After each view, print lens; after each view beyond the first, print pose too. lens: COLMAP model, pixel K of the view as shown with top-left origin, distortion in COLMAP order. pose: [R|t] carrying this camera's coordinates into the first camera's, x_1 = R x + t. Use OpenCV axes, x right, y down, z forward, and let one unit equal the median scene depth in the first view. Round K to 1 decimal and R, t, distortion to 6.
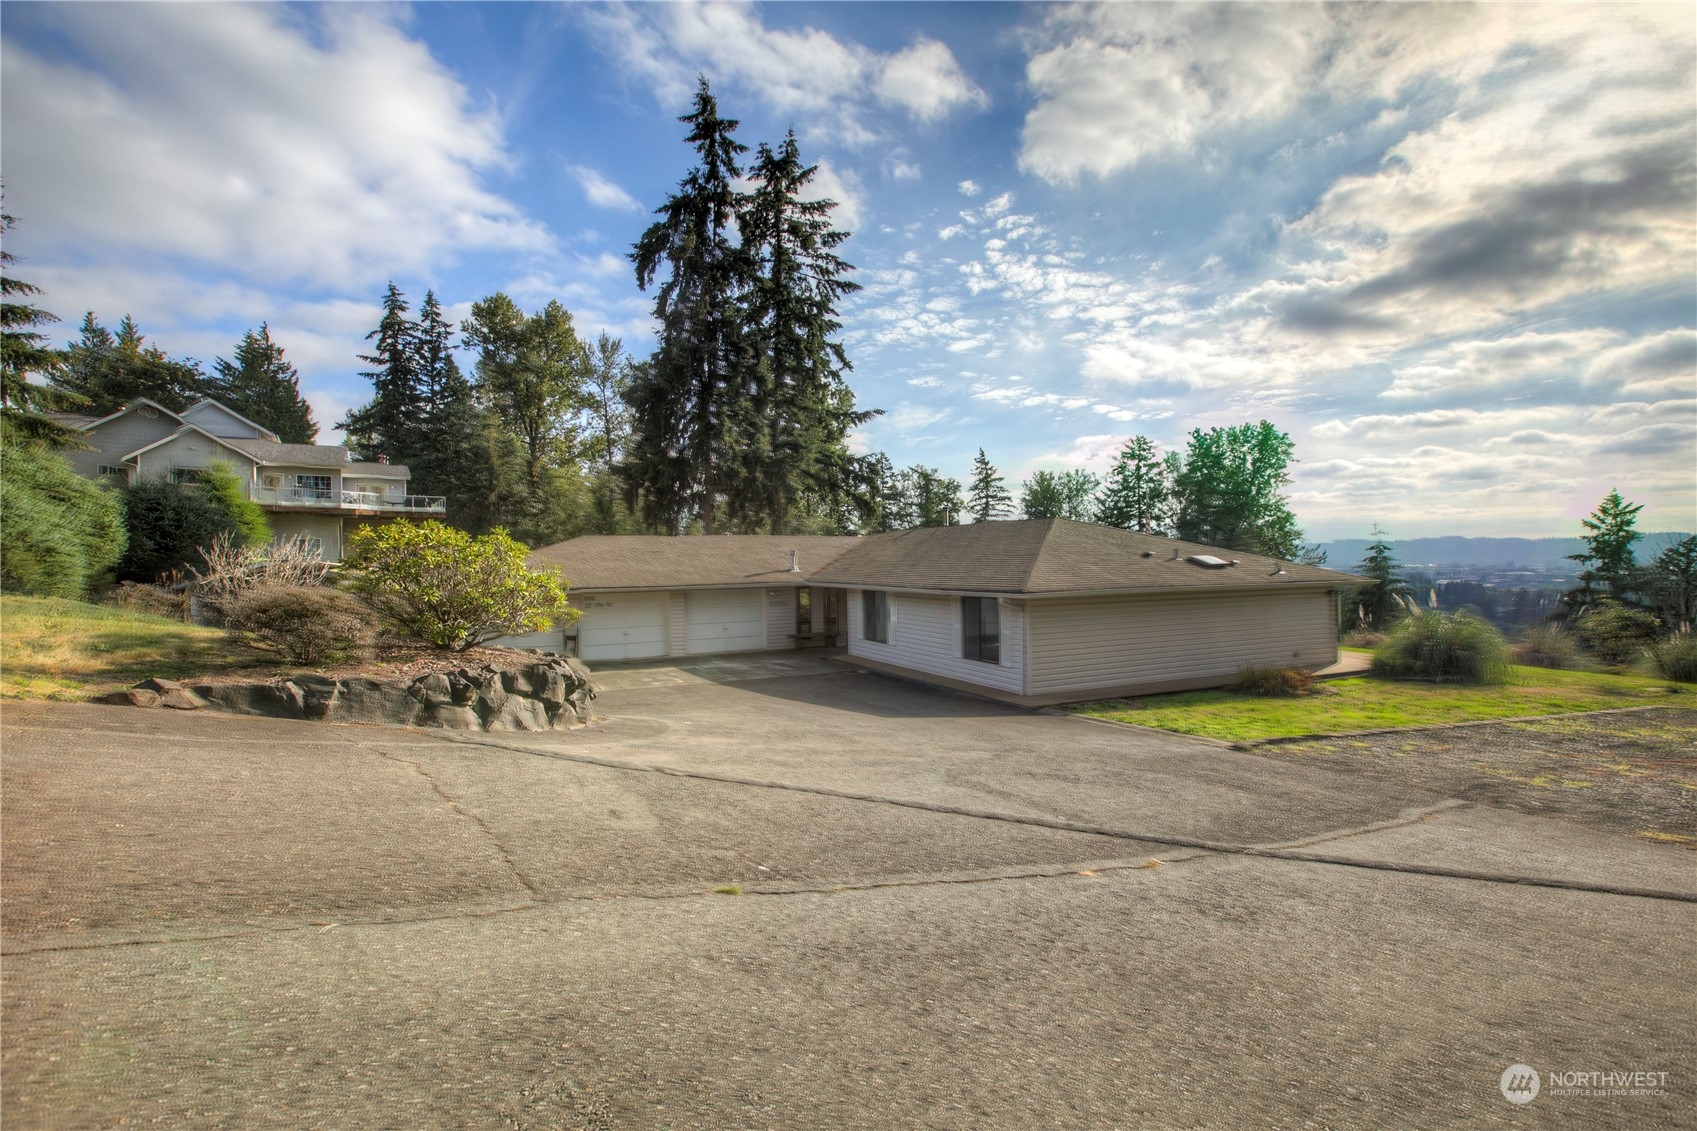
lens RADIAL K [[789.6, 0, 848.4], [0, 789.6, 555.8], [0, 0, 1]] dist [0.011458, 0.000270]
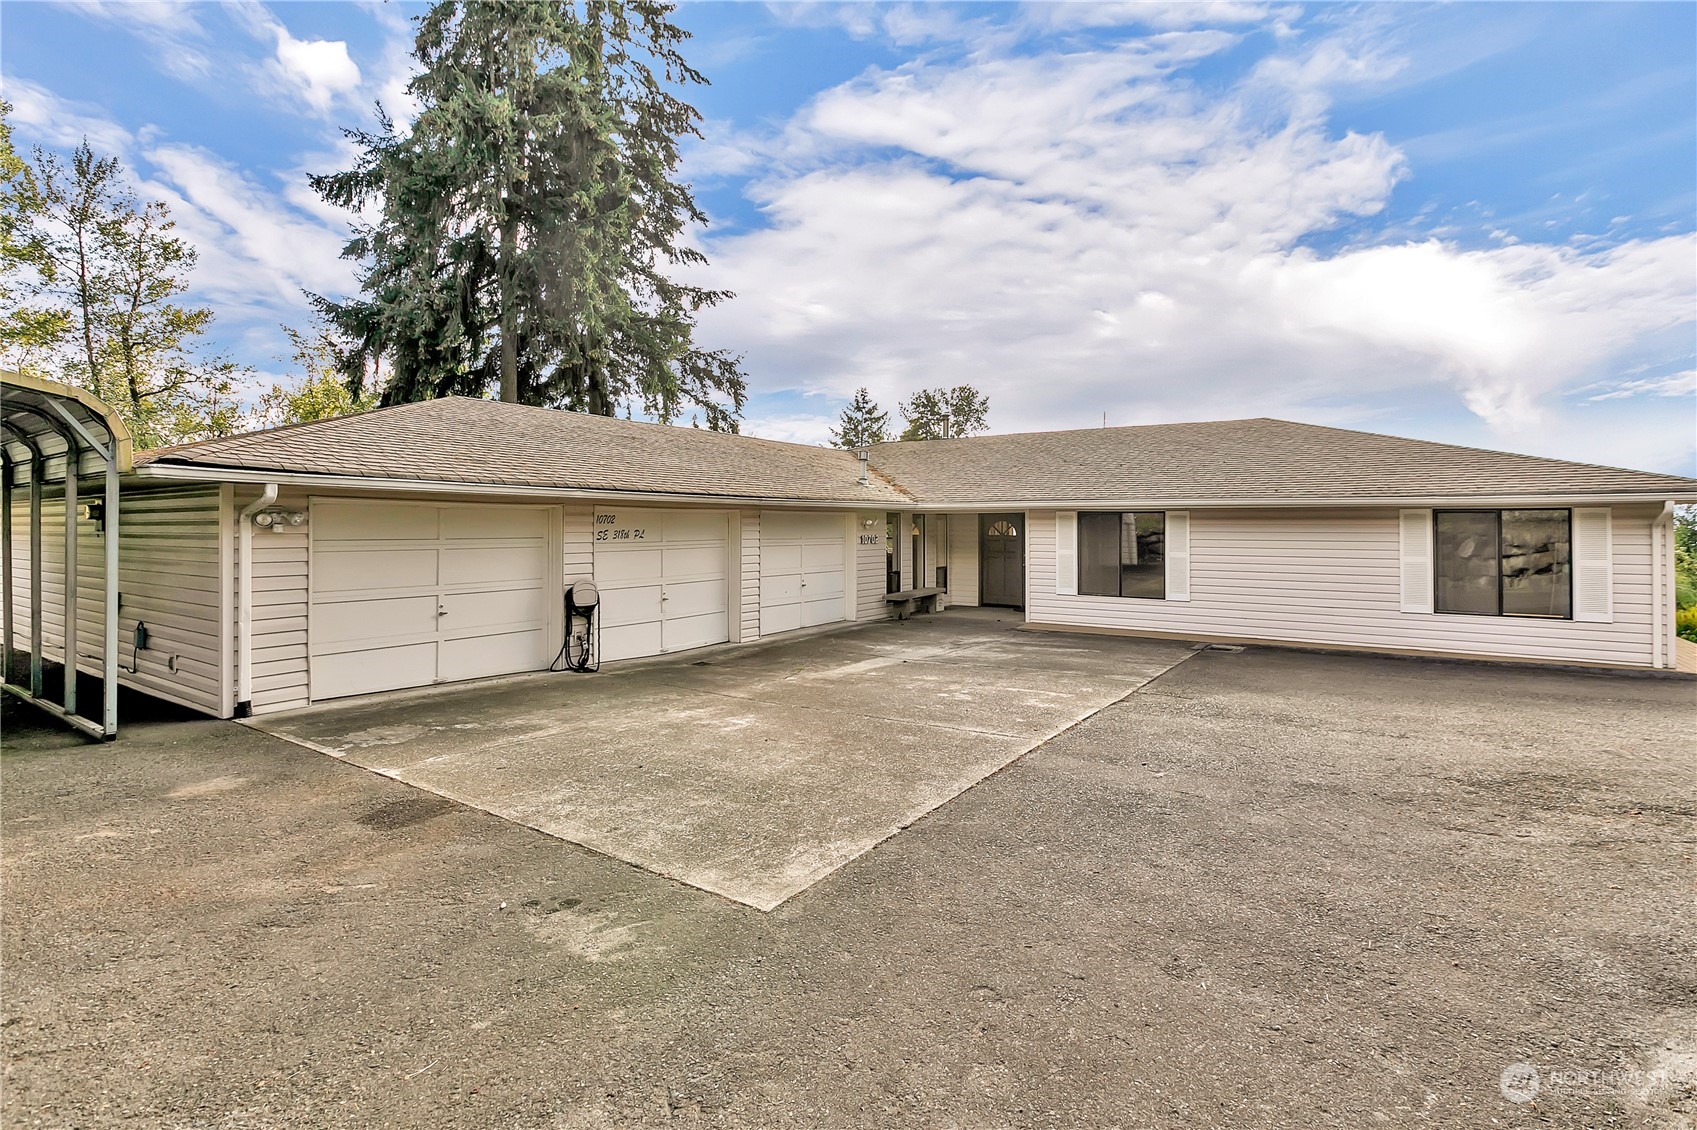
lens RADIAL K [[791.0, 0, 849.1], [0, 791.0, 527.5], [0, 0, 1]] dist [-0.000302, -0.000080]
pose [[0.854071, 0.007219, 0.520107, -0.318896], [-0.011520, 0.999921, 0.005038, 0.039962], [-0.520029, -0.010295, 0.854086, 0.406773]]
